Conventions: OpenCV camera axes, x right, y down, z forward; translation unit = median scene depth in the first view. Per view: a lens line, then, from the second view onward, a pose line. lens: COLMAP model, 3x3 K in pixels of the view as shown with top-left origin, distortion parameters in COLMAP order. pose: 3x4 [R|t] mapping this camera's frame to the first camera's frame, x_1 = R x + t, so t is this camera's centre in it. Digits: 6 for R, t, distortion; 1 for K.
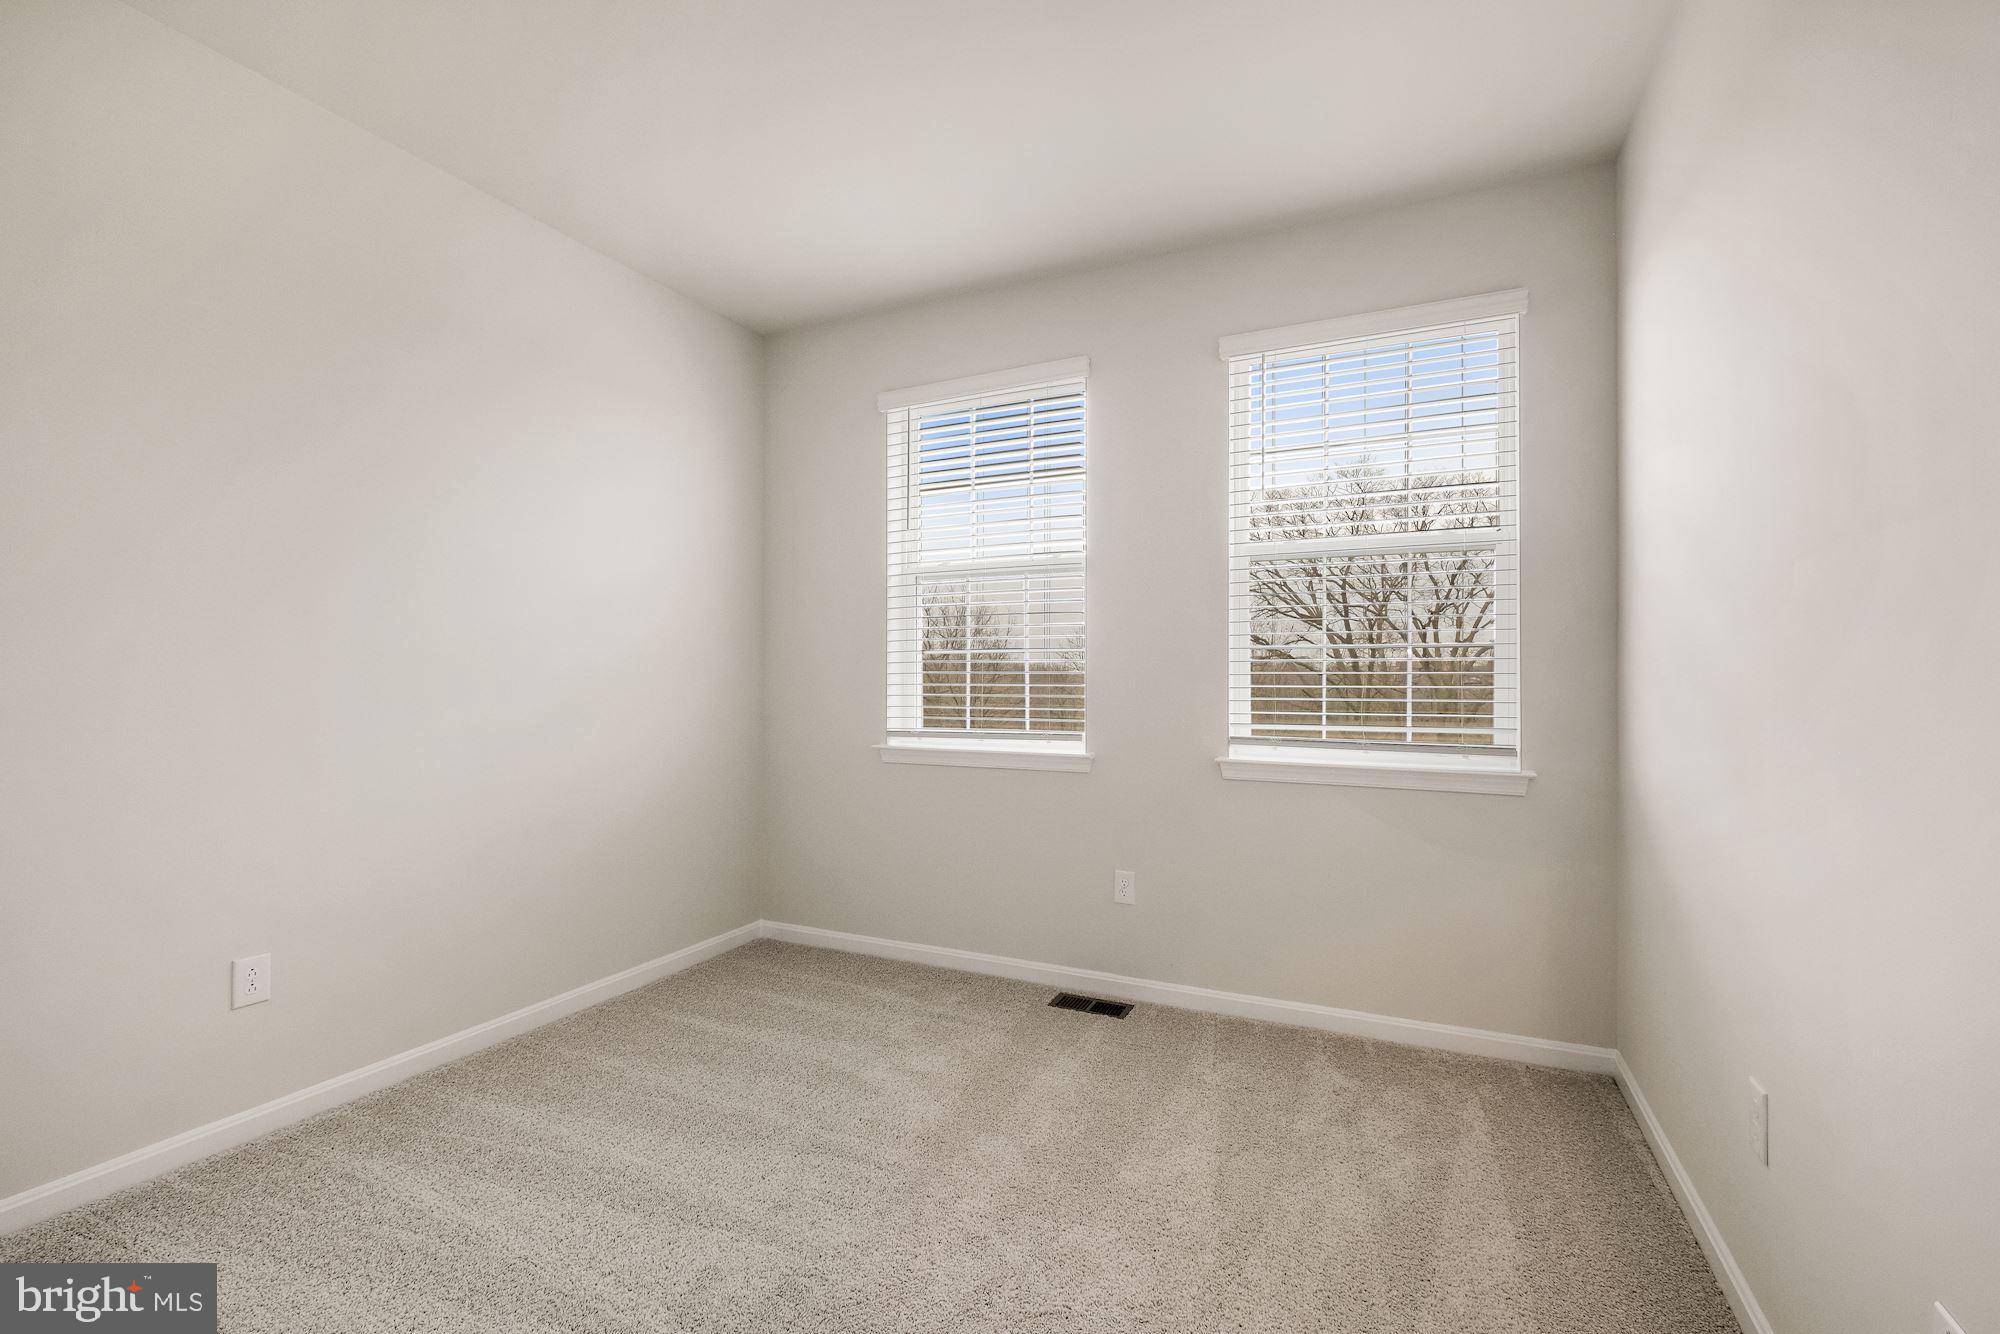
lens RADIAL K [[871.3, 0, 1010.8], [0, 871.3, 671.2], [0, 0, 1]] dist [-0.008956, 0.001875]
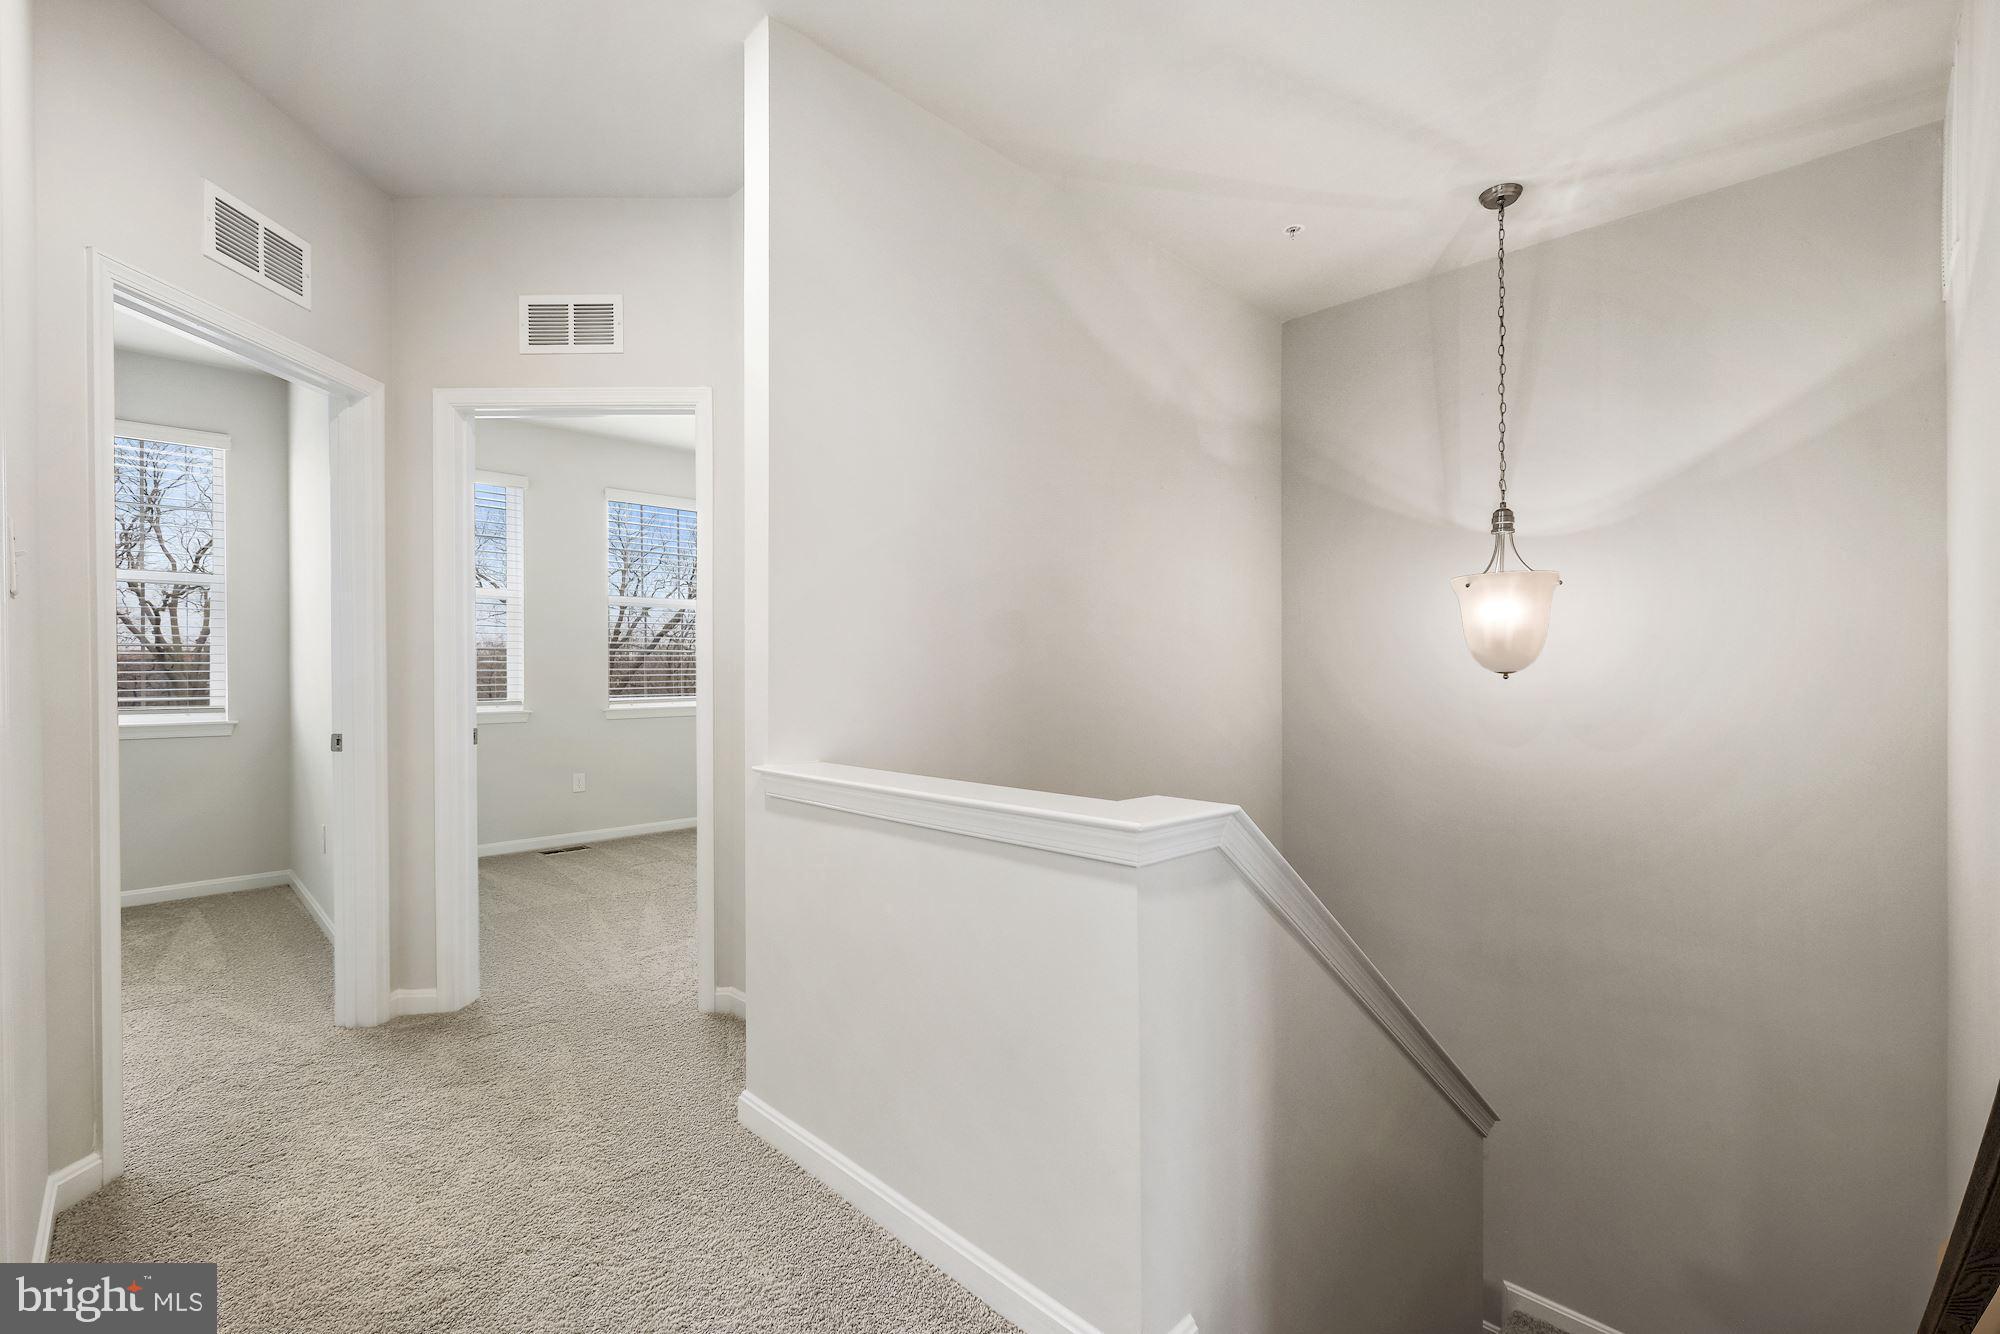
lens RADIAL K [[871.3, 0, 1001.0], [0, 871.3, 667.9], [0, 0, 1]] dist [-0.008956, 0.001875]
pose [[0.346672, -0.004106, 0.937978, -2.142019], [0.001260, 0.999992, 0.003912, 0.029986], [-0.937986, -0.000175, 0.346674, -4.507594]]
